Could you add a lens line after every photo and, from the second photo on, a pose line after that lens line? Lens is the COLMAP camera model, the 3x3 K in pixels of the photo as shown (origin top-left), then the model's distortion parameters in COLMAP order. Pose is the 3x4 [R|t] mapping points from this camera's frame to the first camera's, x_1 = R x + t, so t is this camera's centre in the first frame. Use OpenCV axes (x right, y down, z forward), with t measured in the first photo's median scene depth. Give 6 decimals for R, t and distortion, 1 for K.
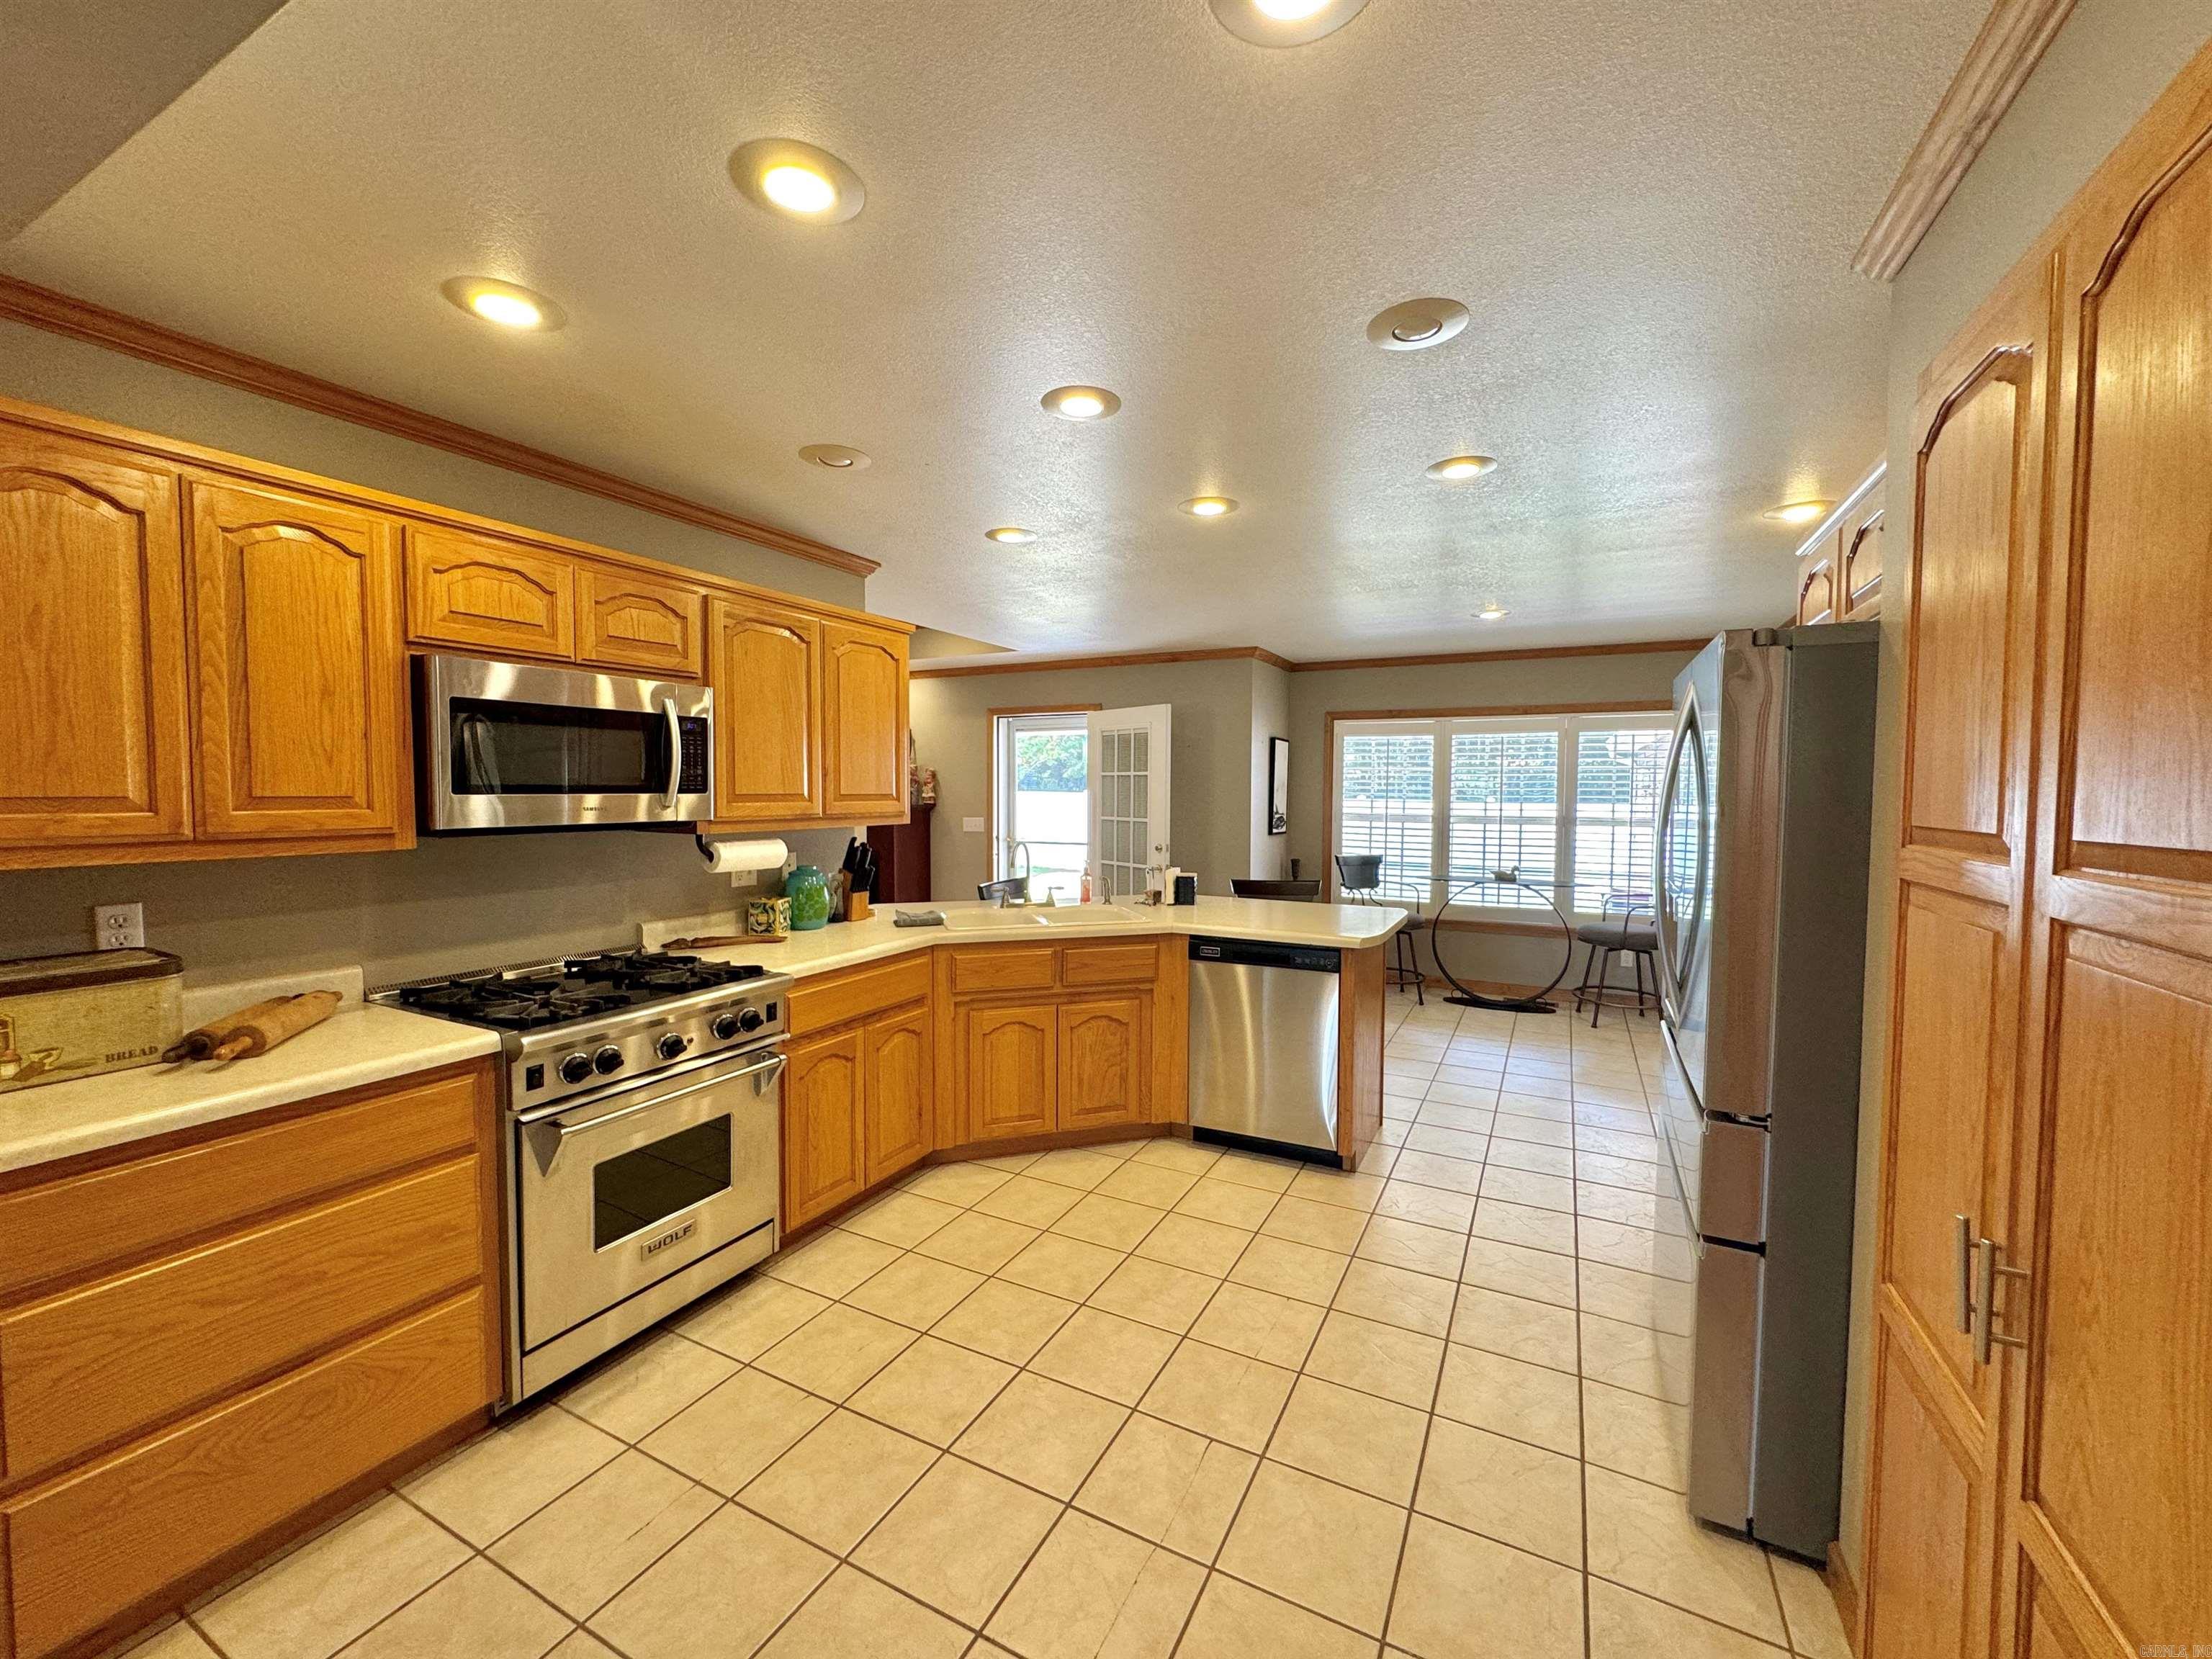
lens RADIAL K [[879.2, 0, 1104.0], [0, 879.2, 825.1], [0, 0, 1]] dist [-0.001977, -0.000047]
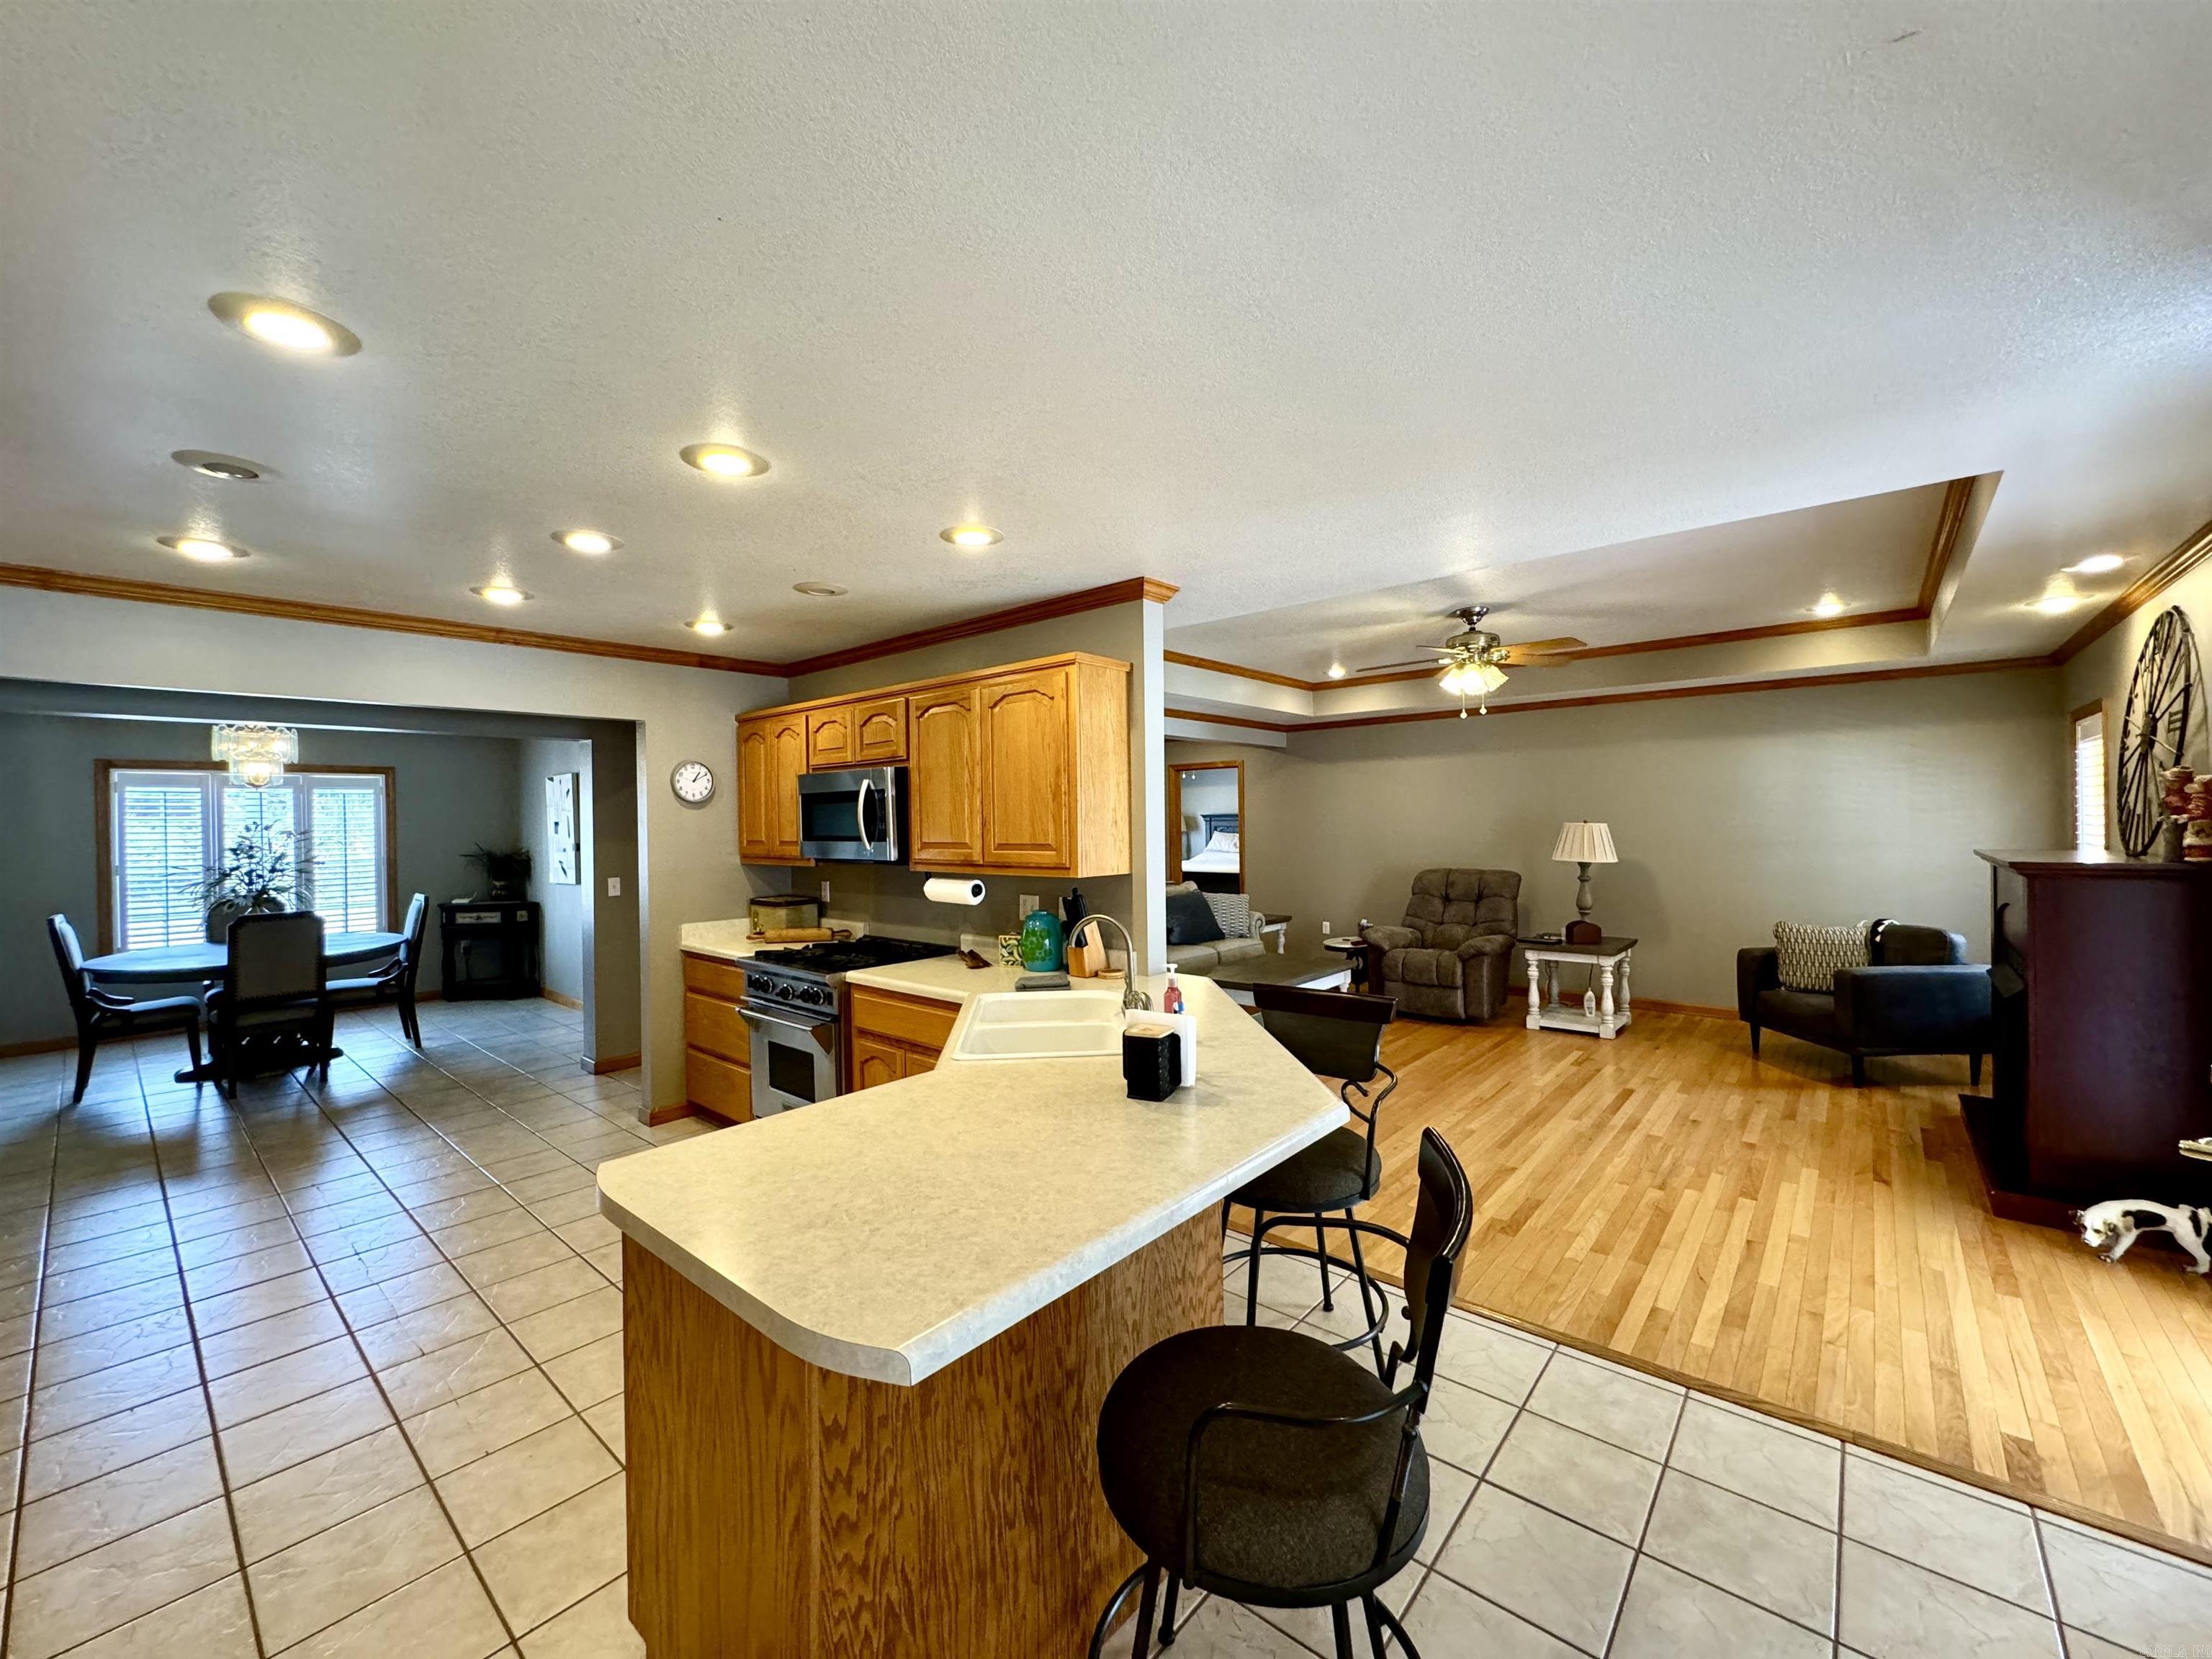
lens RADIAL K [[879.2, 0, 1104.0], [0, 879.2, 825.1], [0, 0, 1]] dist [-0.001977, -0.000047]
pose [[-0.233962, 0.001006, -0.972245, 0.661092], [-0.028953, 0.999549, 0.008001, -0.065365], [0.971815, 0.030021, -0.233827, 1.308244]]
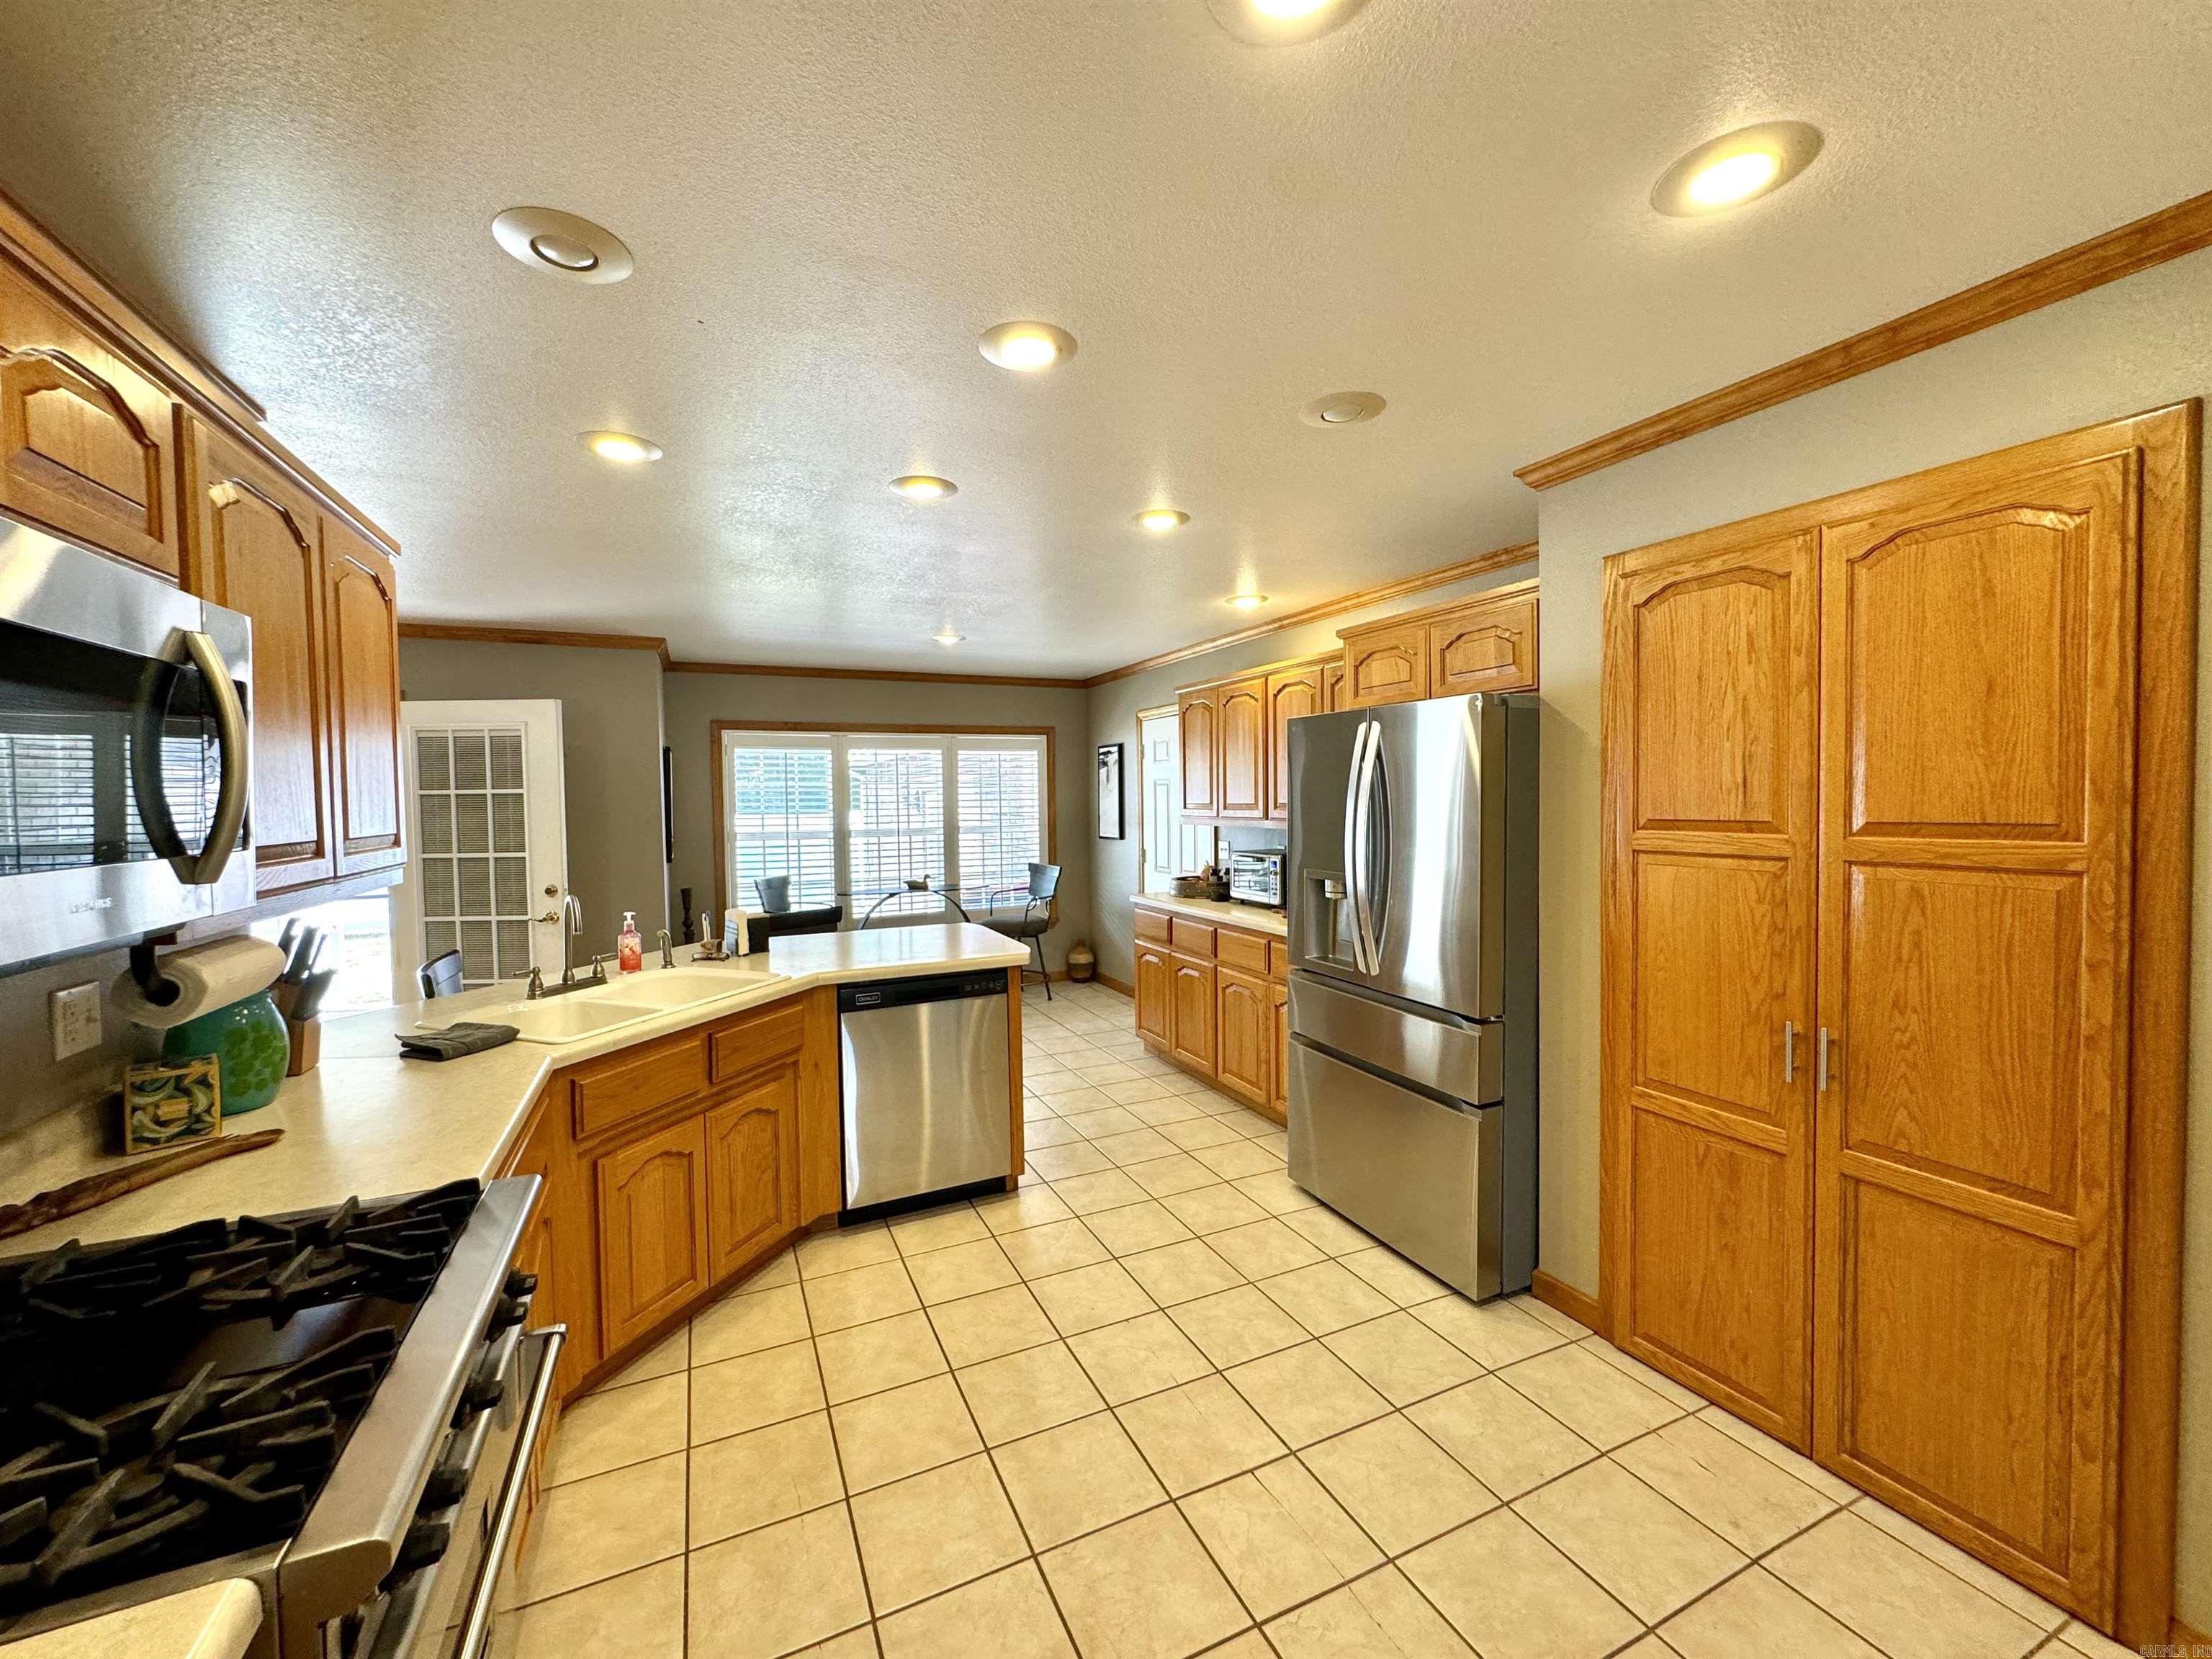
lens RADIAL K [[879.2, 0, 1104.0], [0, 879.2, 825.1], [0, 0, 1]] dist [-0.001977, -0.000047]
pose [[0.613278, -0.041086, 0.788798, -0.422038], [0.052569, 0.998555, 0.011139, -0.024015], [-0.788116, 0.034635, 0.614552, 0.292667]]
